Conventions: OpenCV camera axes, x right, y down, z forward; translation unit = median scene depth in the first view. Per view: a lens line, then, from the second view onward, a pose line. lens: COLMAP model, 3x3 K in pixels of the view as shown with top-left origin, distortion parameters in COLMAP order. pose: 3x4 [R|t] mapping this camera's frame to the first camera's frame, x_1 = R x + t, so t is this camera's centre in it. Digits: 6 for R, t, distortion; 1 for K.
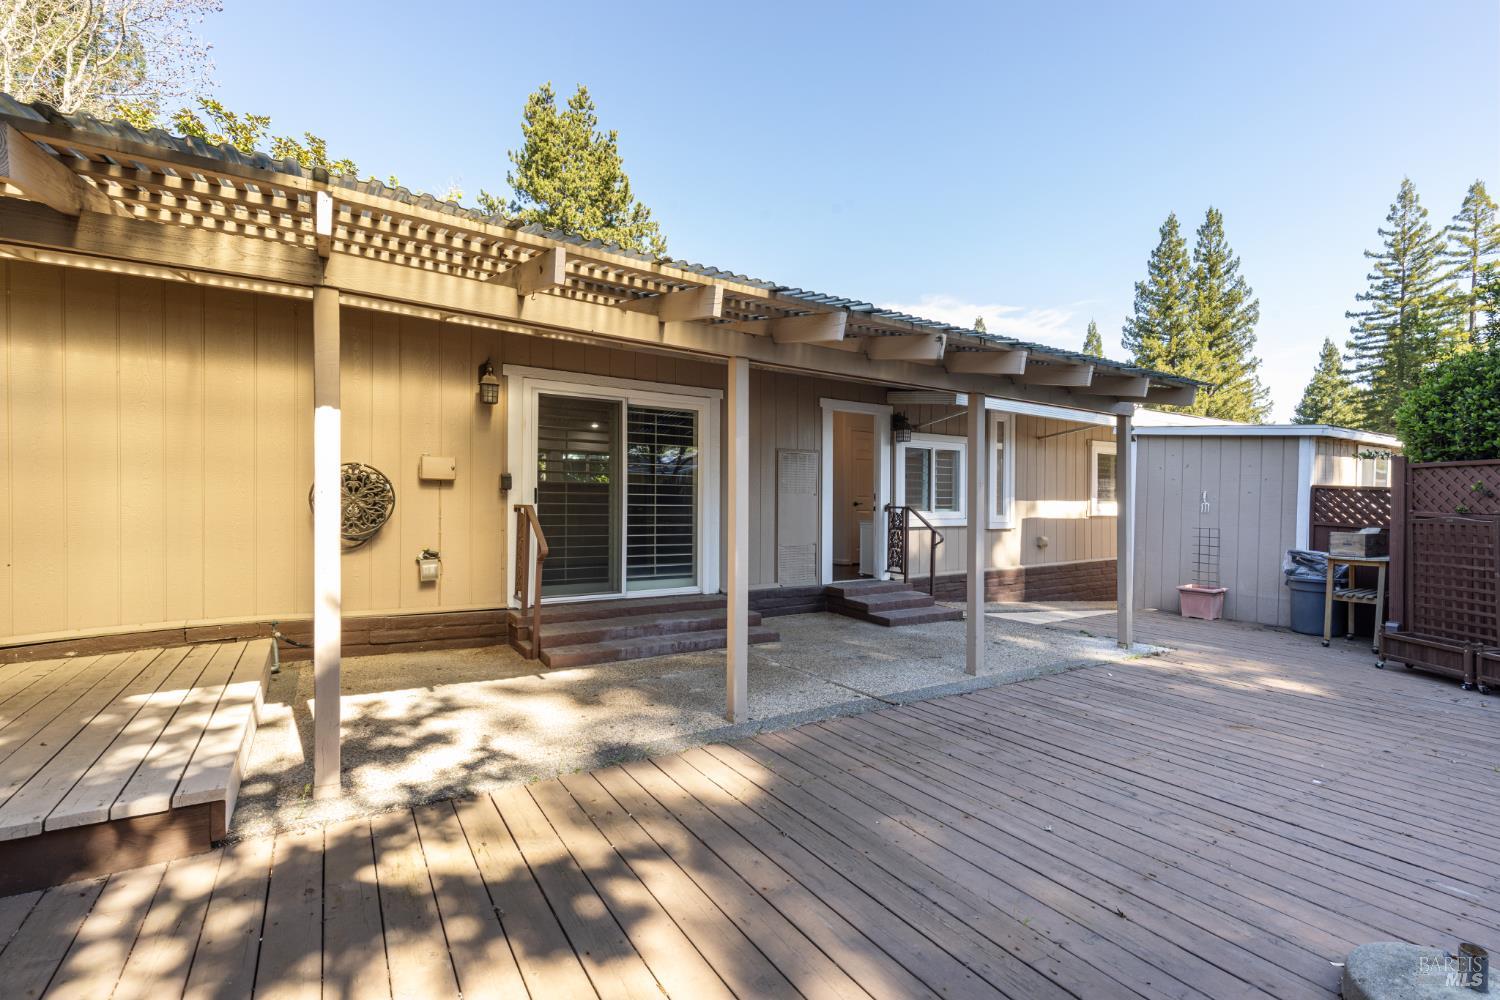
lens RADIAL K [[670.8, 0, 780.5], [0, 670.8, 501.7], [0, 0, 1]] dist [0.011087, -0.000094]
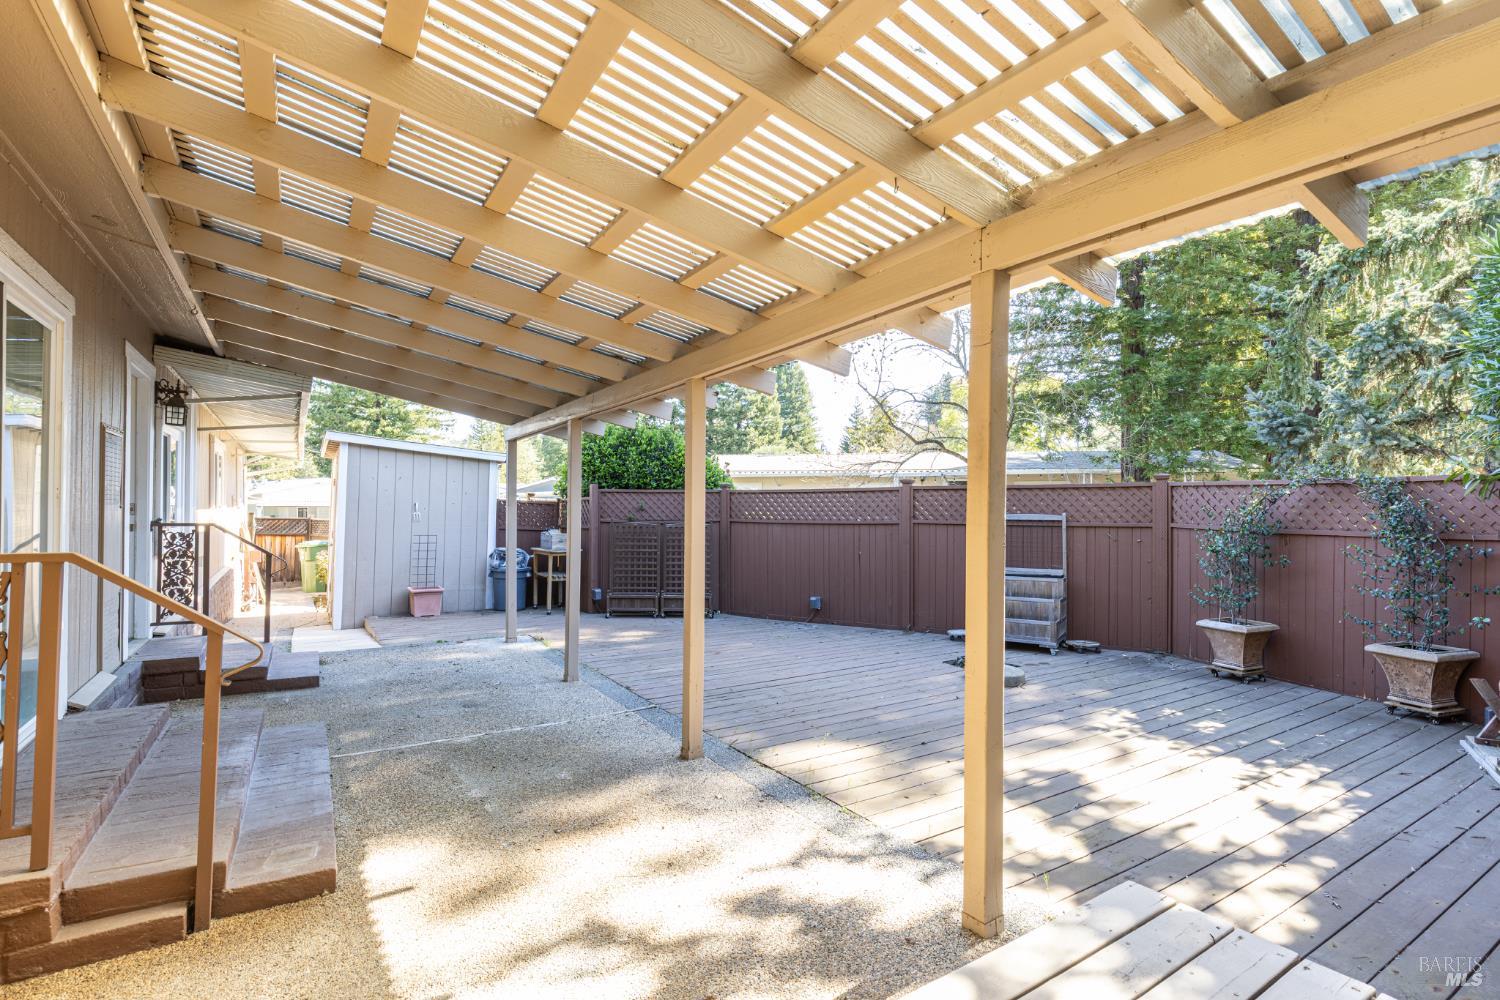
lens RADIAL K [[697.2, 0, 755.9], [0, 697.2, 504.8], [0, 0, 1]] dist [-0.000353, -0.000242]
pose [[0.036128, -0.002984, 0.999343, -1.159856], [-0.007996, 0.999963, 0.003275, -0.043158], [-0.999315, -0.008109, 0.036103, 0.951675]]
